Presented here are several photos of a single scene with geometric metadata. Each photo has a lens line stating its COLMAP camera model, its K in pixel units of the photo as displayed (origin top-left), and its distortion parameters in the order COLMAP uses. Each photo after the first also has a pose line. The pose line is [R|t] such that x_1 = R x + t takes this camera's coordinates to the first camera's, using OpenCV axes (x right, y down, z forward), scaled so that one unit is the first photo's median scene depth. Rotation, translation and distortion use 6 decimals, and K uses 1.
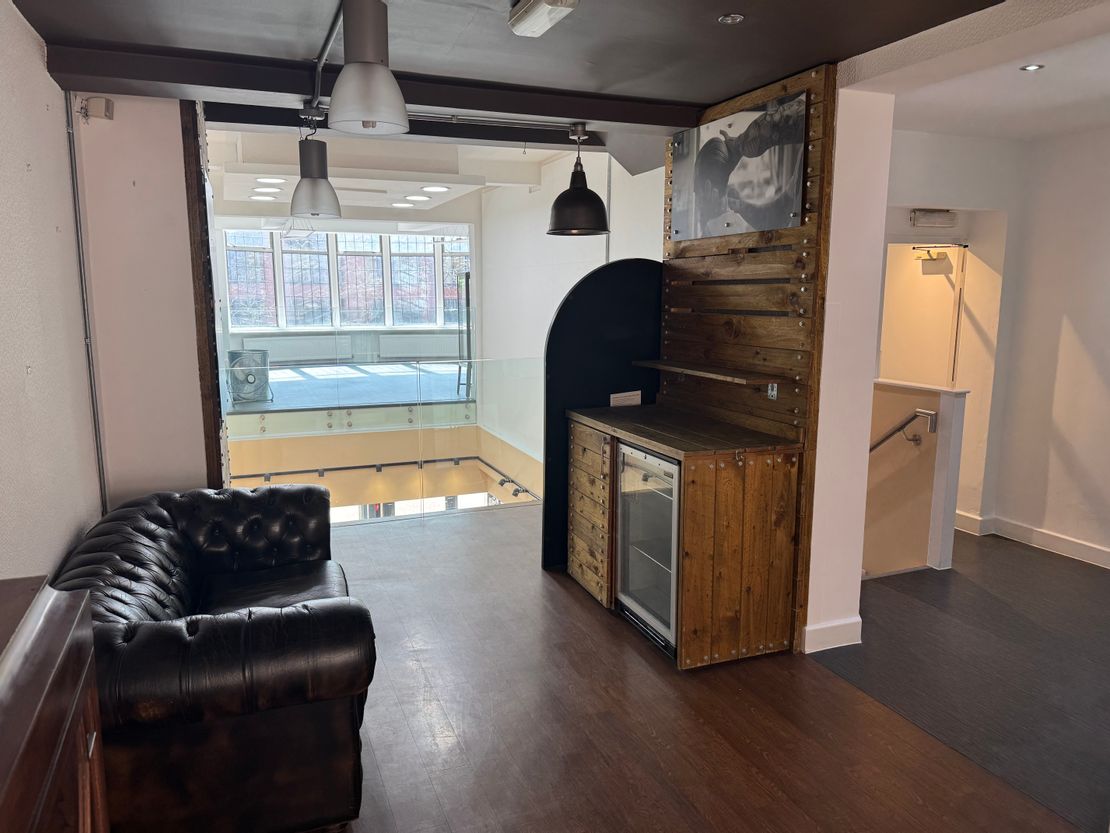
lens RADIAL K [[794.6, 0, 555.0], [0, 794.6, 416.5], [0, 0, 1]] dist [0.046270, -0.045701]
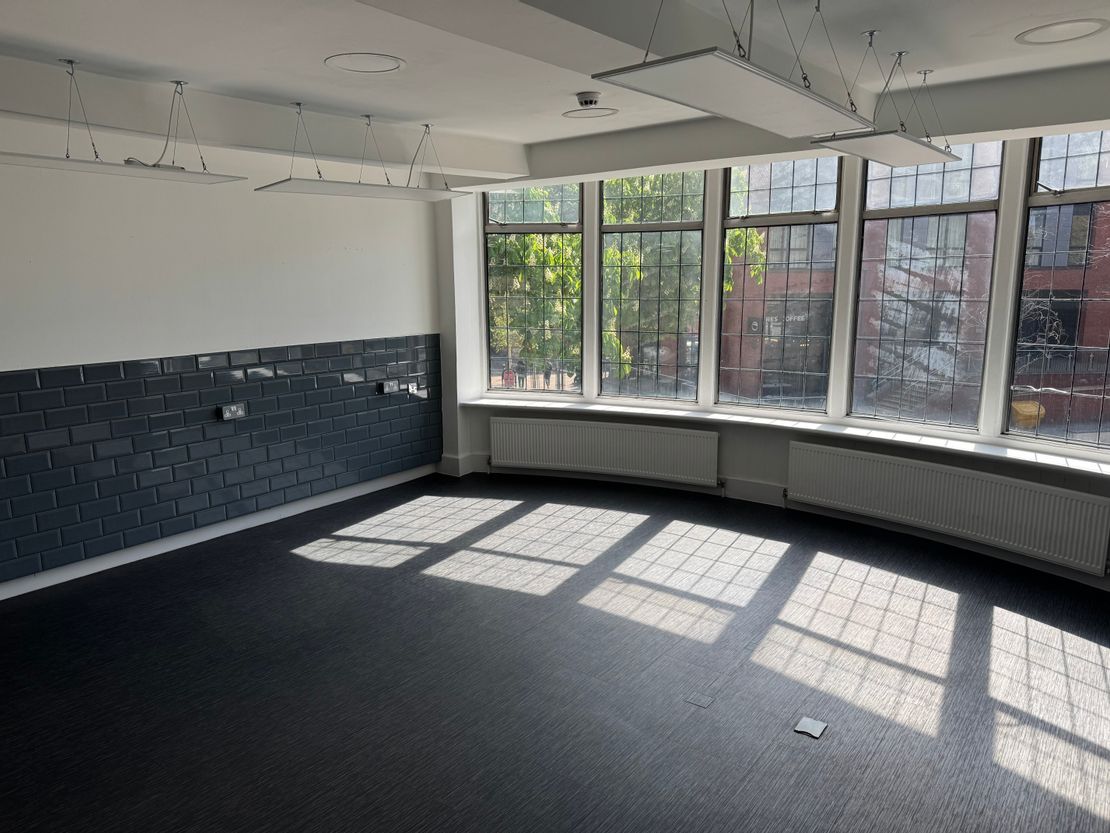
lens RADIAL K [[794.6, 0, 555.0], [0, 794.6, 416.5], [0, 0, 1]] dist [0.046270, -0.045701]
pose [[0.506583, 0.139817, -0.850779, 0.031463], [-0.122092, 0.988453, 0.089744, -0.132652], [0.853503, 0.058410, 0.517804, 0.716931]]
